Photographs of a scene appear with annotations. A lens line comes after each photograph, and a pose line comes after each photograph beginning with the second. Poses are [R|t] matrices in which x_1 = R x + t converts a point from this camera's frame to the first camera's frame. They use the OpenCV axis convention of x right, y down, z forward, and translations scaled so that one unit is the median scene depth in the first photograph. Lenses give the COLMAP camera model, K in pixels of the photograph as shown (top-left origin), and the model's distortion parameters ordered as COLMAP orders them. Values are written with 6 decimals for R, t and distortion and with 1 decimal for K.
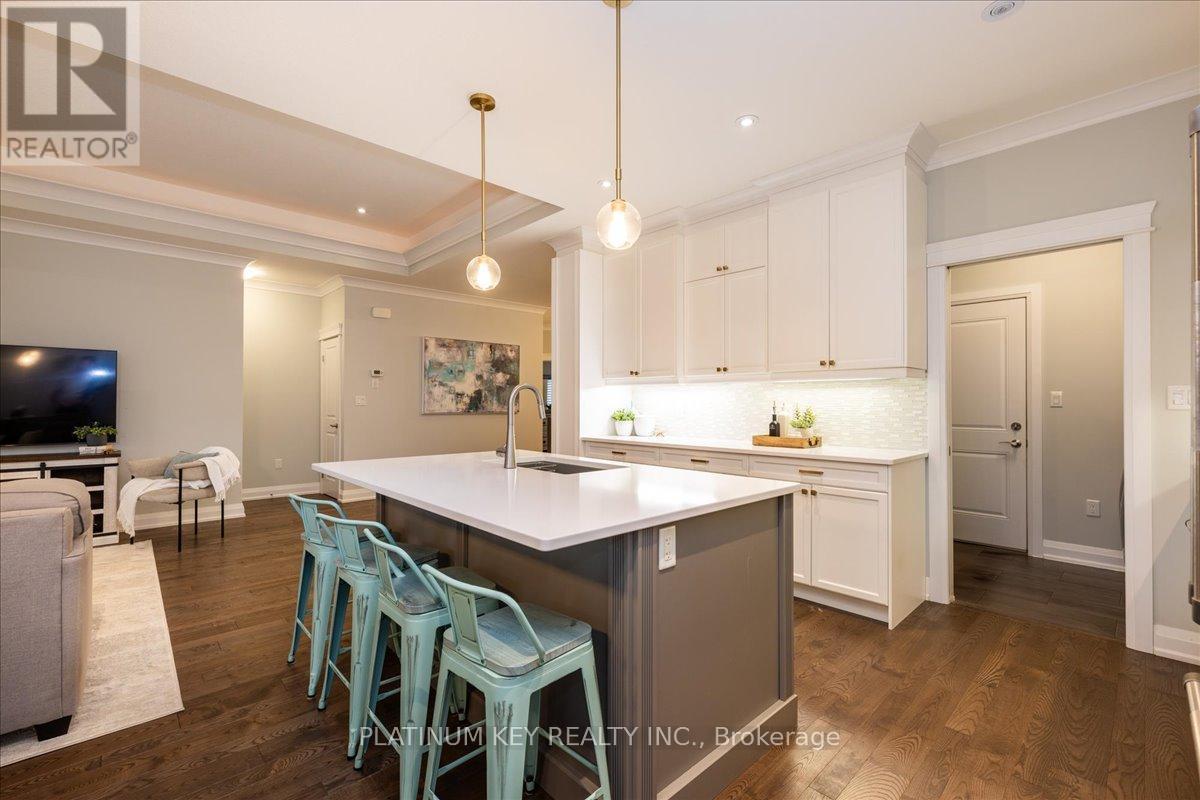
lens RADIAL K [[519.5, 0, 604.4], [0, 519.5, 397.3], [0, 0, 1]] dist [-0.000091, 0.000087]
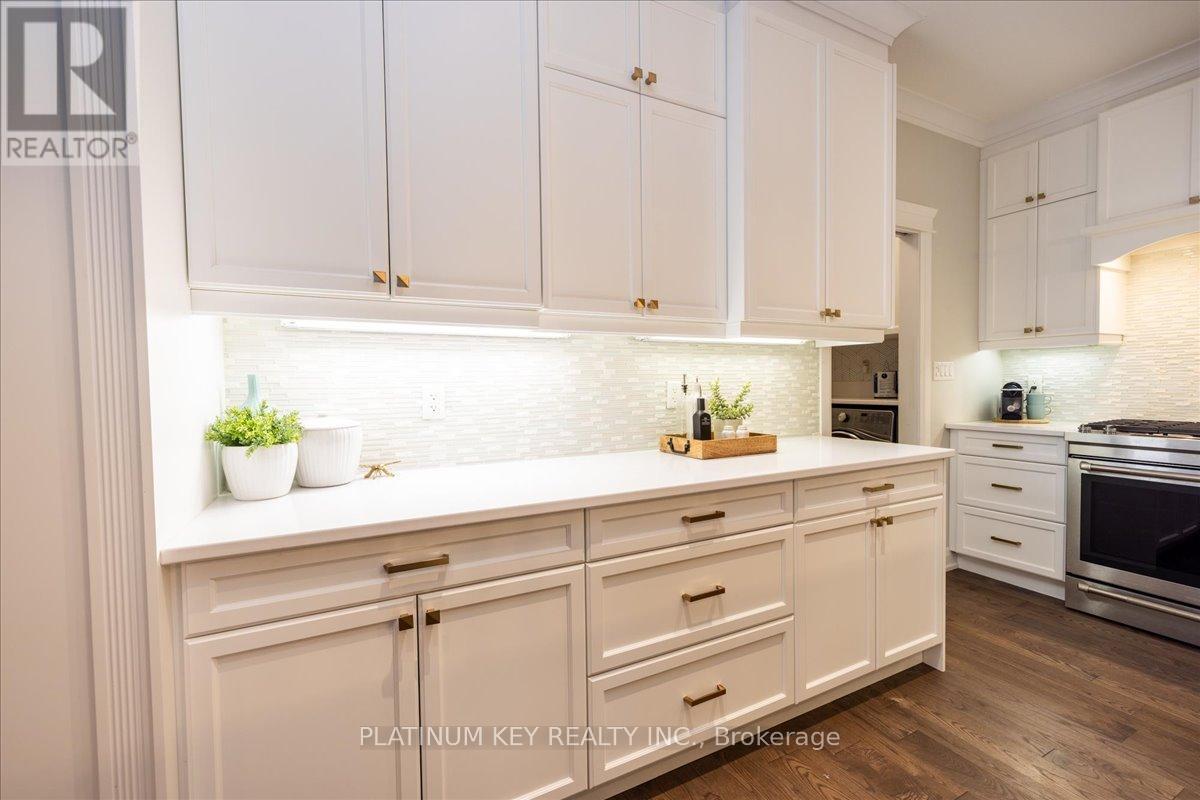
lens RADIAL K [[519.5, 0, 600.1], [0, 519.5, 395.4], [0, 0, 1]] dist [-0.000091, 0.000087]
pose [[0.280583, -0.028577, 0.959404, -0.230258], [0.004370, 0.999584, 0.028495, 0.013847], [-0.959820, -0.003803, 0.280592, 0.957949]]
